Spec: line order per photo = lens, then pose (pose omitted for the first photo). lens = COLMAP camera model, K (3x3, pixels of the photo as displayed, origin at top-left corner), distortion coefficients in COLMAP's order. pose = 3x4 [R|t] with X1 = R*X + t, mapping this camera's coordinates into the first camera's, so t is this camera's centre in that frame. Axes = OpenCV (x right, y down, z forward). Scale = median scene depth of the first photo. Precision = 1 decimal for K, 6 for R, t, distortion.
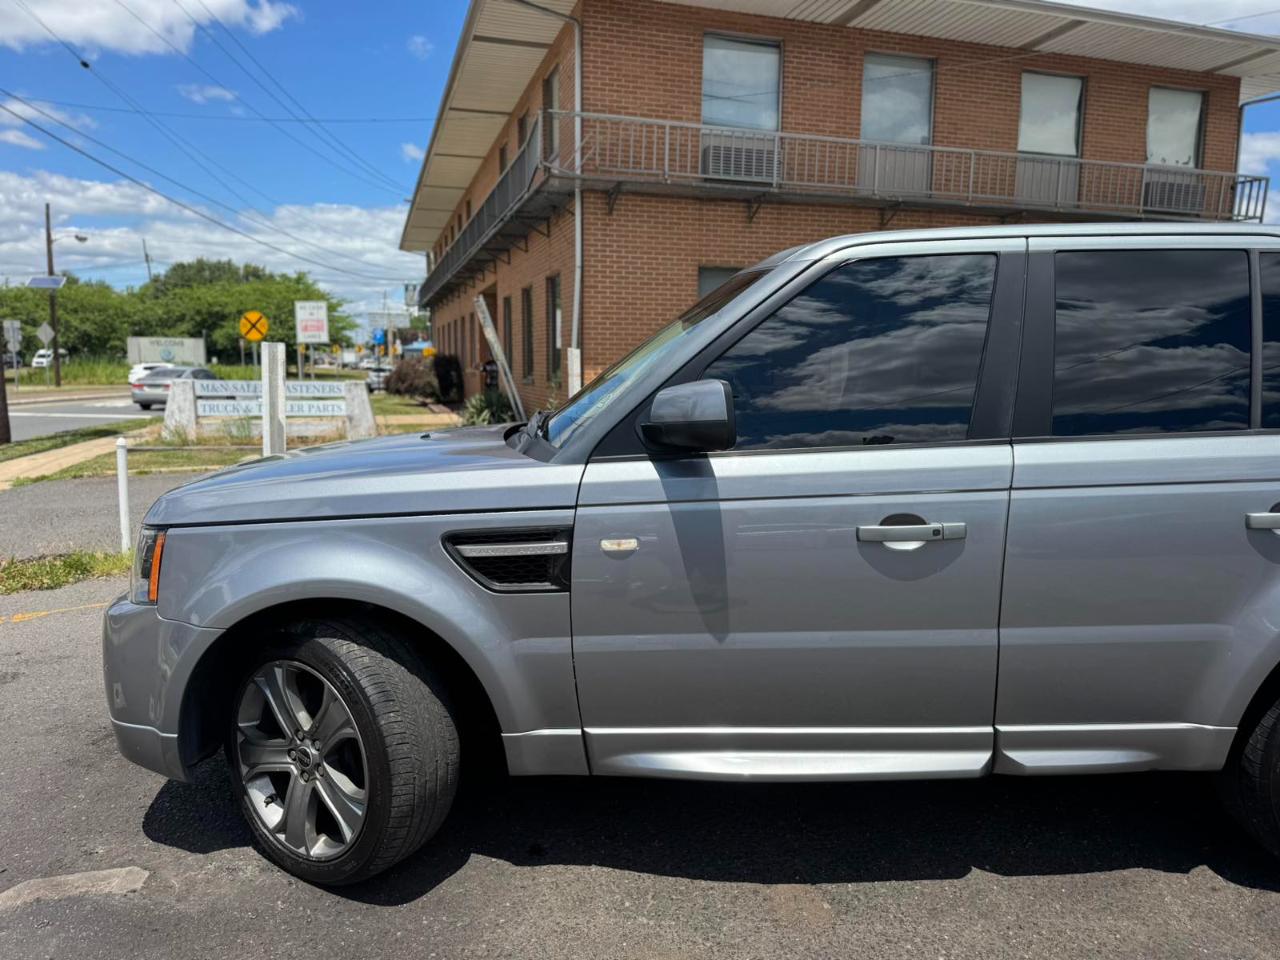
lens RADIAL K [[900.6, 0, 640.0], [0, 900.6, 480.0], [0, 0, 1]] dist [0.027743, -0.035322]
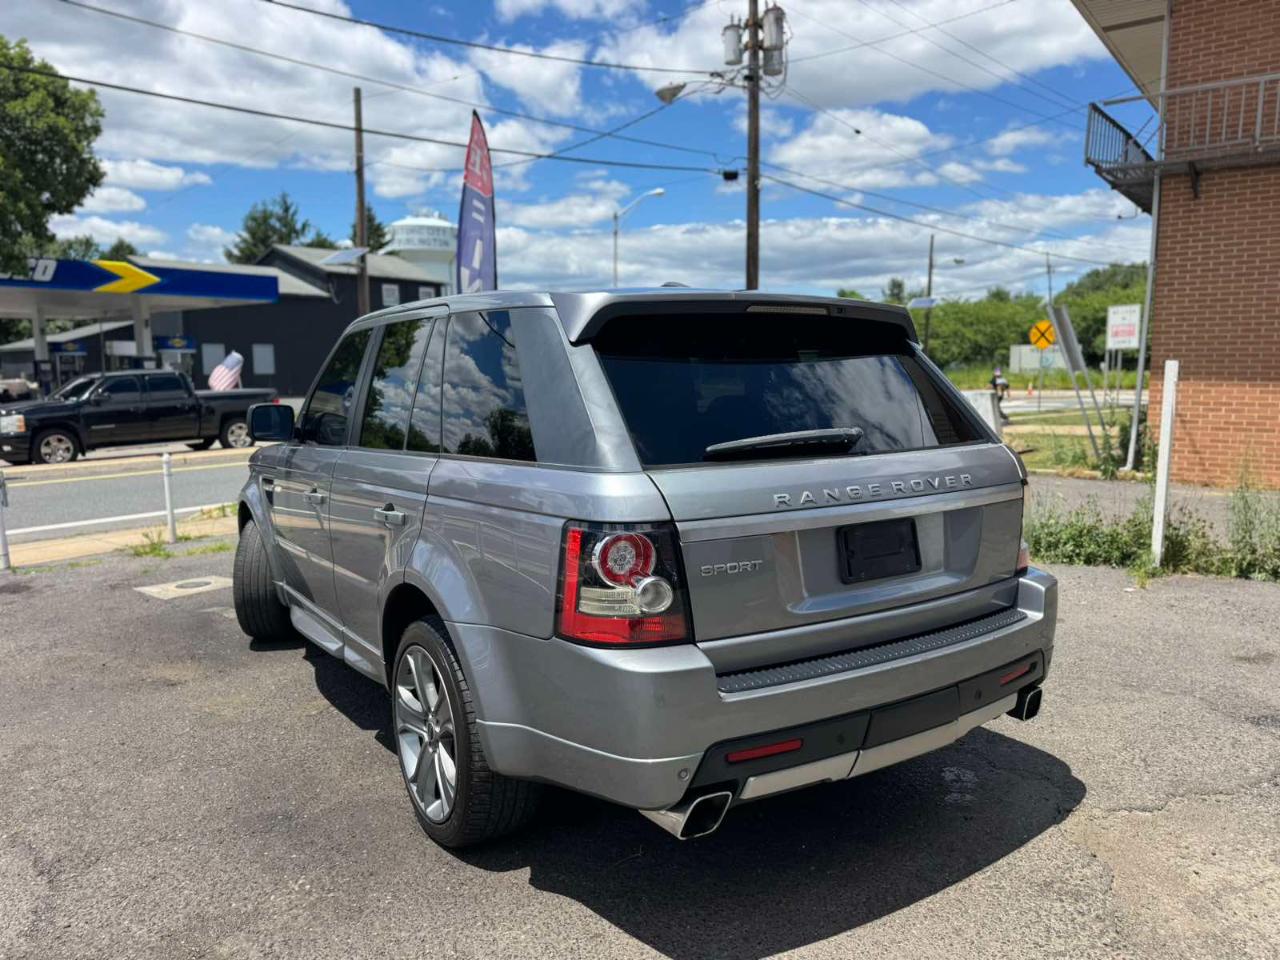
lens RADIAL K [[900.6, 0, 640.0], [0, 900.6, 480.0], [0, 0, 1]] dist [0.027743, -0.035322]
pose [[0.582625, 0.090146, -0.807726, 0.338658], [-0.094072, 0.994630, 0.043149, -0.017713], [0.807278, 0.050845, 0.587977, 0.083292]]
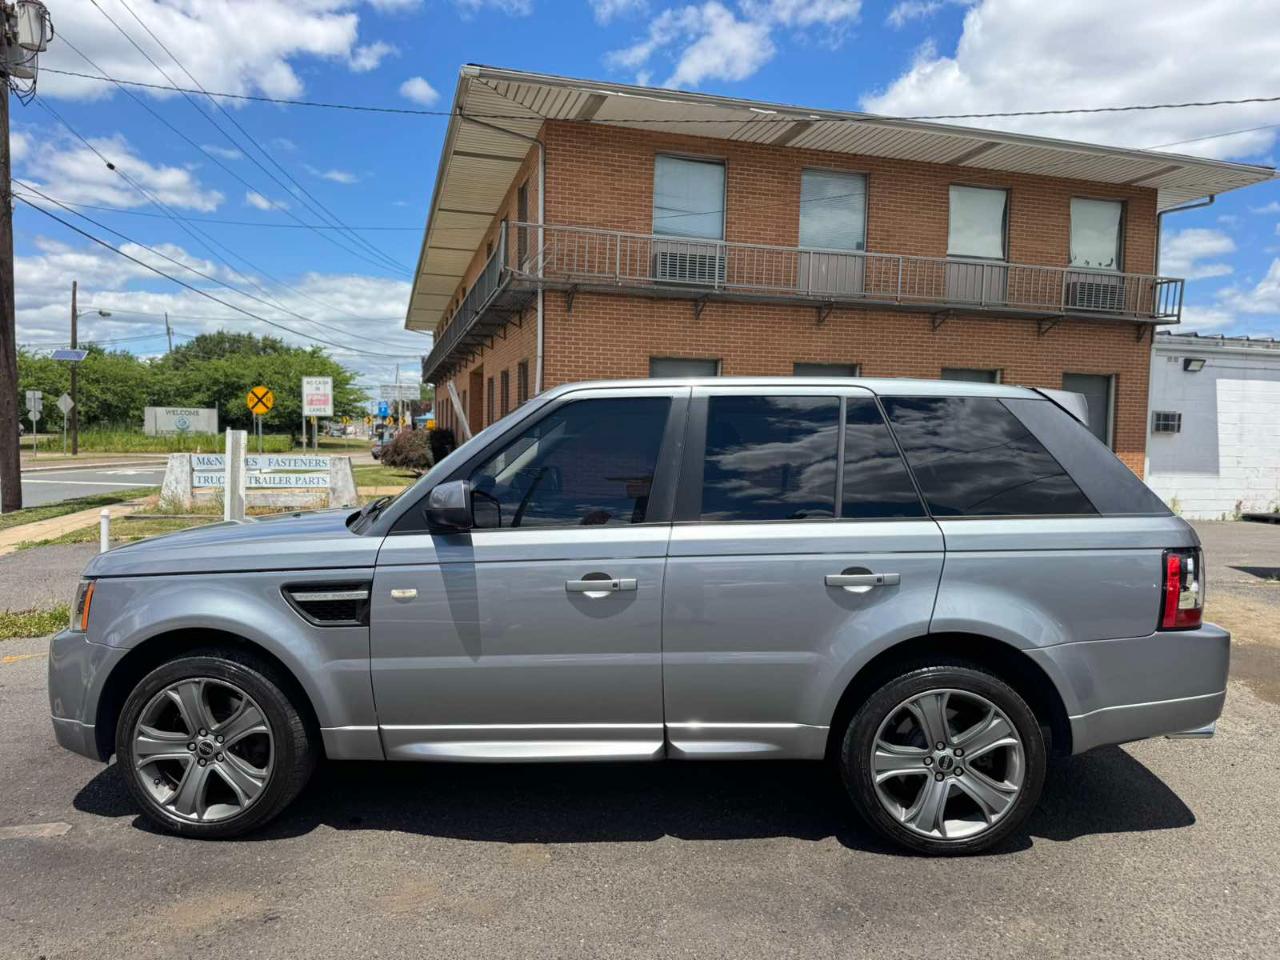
lens RADIAL K [[892.9, 0, 635.4], [0, 892.9, 481.9], [0, 0, 1]] dist [0.071095, -0.103721]
pose [[0.999802, 0.012024, -0.015832, 0.063187], [-0.013209, 0.996939, -0.077064, -0.000064], [0.014857, 0.077258, 0.996900, -0.076271]]
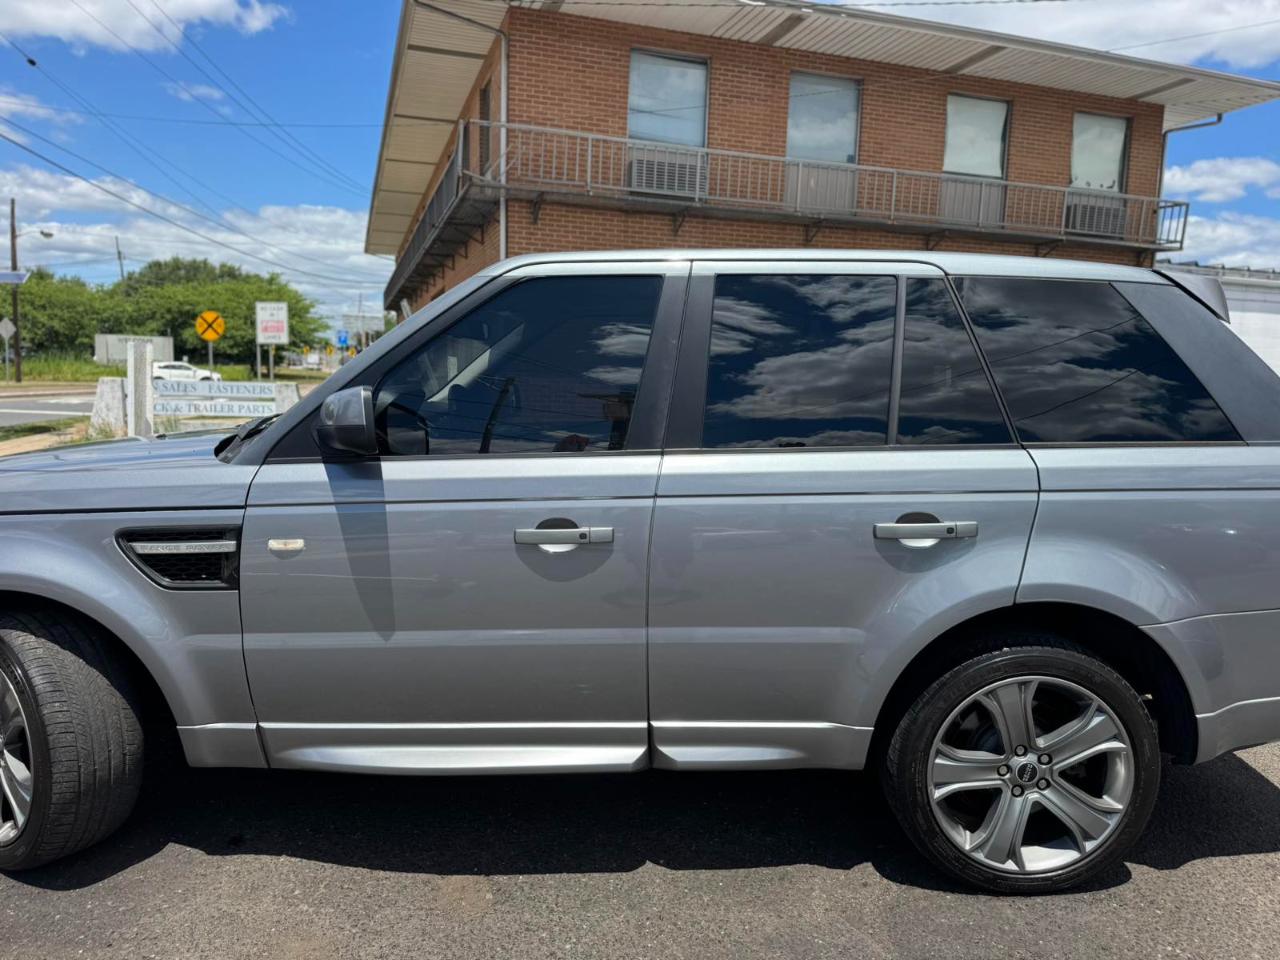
lens RADIAL K [[900.7, 0, 635.1], [0, 900.7, 472.4], [0, 0, 1]] dist [0.032235, -0.046673]
pose [[0.999662, 0.019059, 0.017680, 0.061088], [-0.018752, 0.999673, -0.017374, -0.000025], [-0.018006, 0.017037, 0.999693, -0.008556]]
